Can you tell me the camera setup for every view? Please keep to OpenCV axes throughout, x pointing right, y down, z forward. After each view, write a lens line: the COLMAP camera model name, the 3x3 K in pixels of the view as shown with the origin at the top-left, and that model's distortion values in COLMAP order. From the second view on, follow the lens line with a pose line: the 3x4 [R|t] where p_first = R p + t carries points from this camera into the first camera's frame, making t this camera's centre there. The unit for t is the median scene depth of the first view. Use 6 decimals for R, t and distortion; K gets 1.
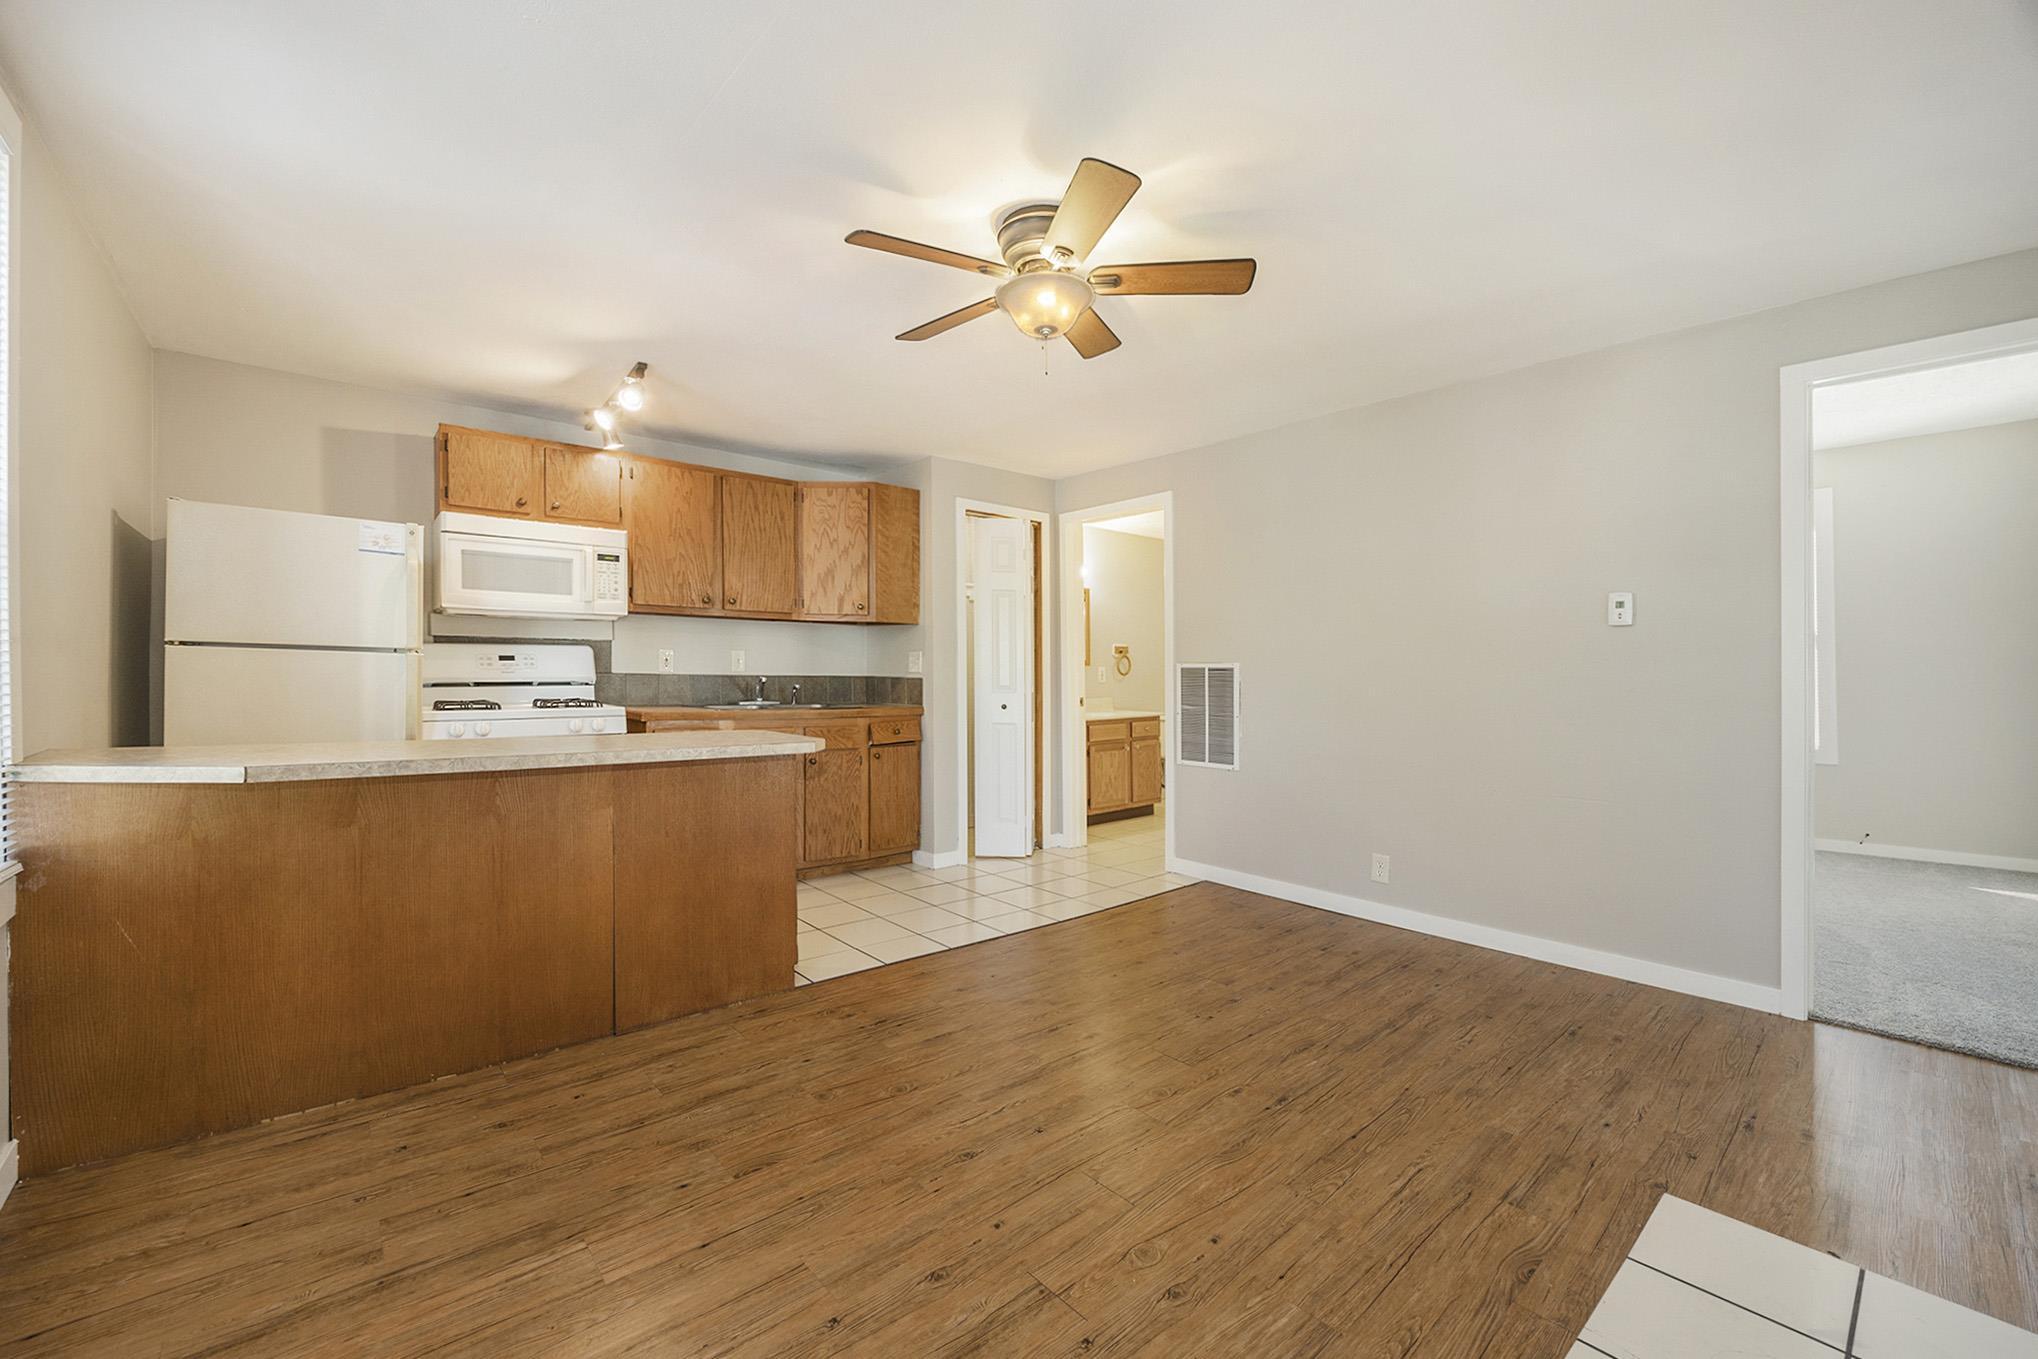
lens RADIAL K [[838.6, 0, 1019.3], [0, 838.6, 671.3], [0, 0, 1]] dist [-0.027362, 0.000286]
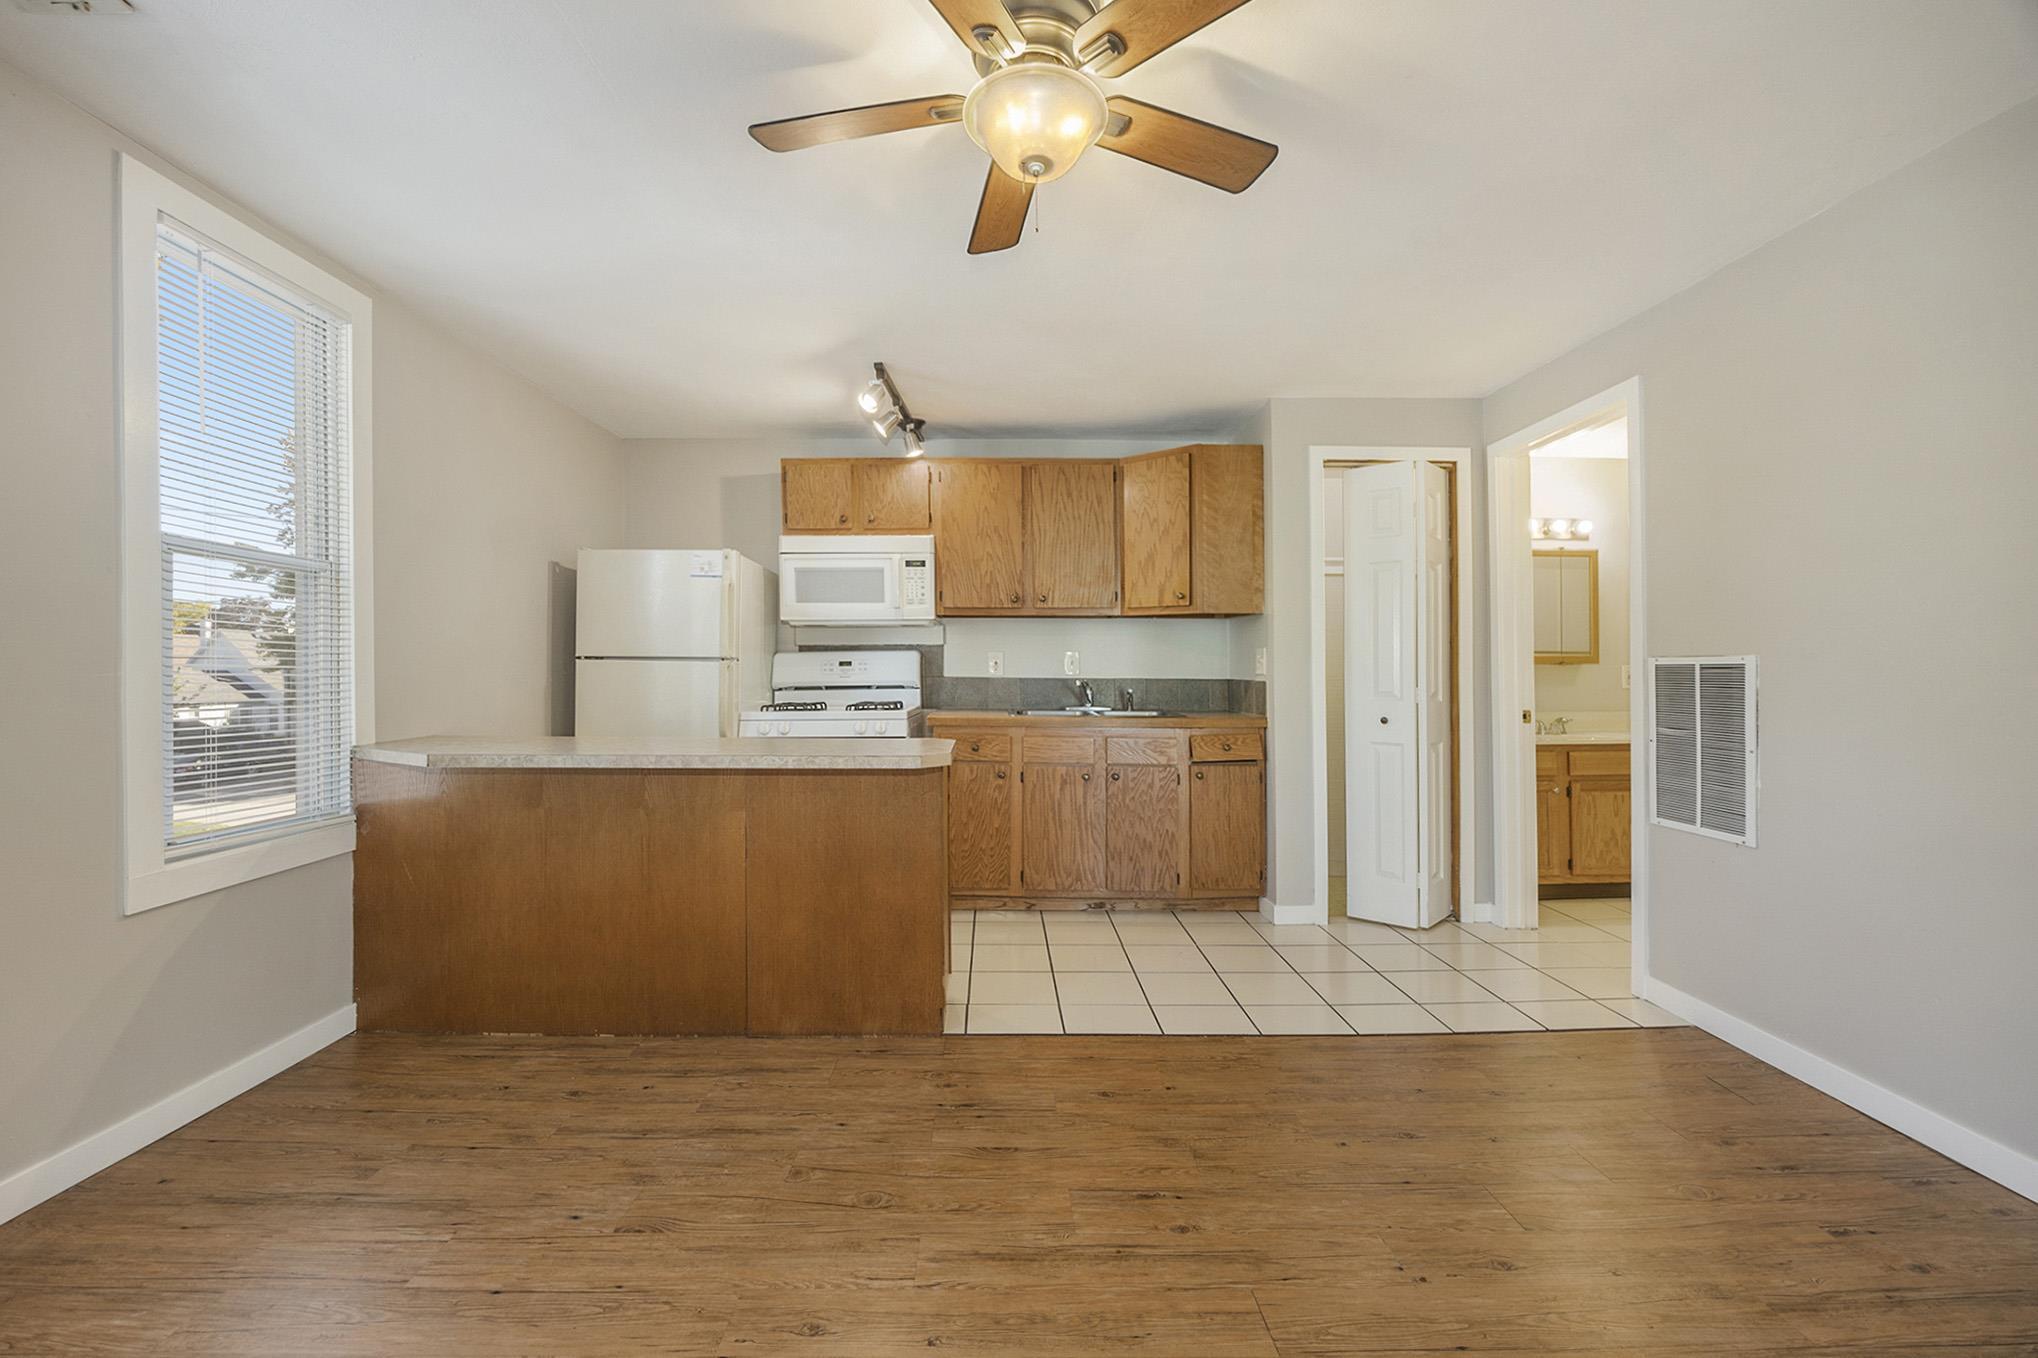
lens RADIAL K [[863.7, 0, 1000.3], [0, 863.7, 681.2], [0, 0, 1]] dist [-0.027173, 0.004649]
pose [[0.756851, 0.000081, -0.653587, 0.272761], [0.006250, 0.999953, 0.007362, 0.000315], [0.653557, -0.009657, 0.756816, 0.263080]]
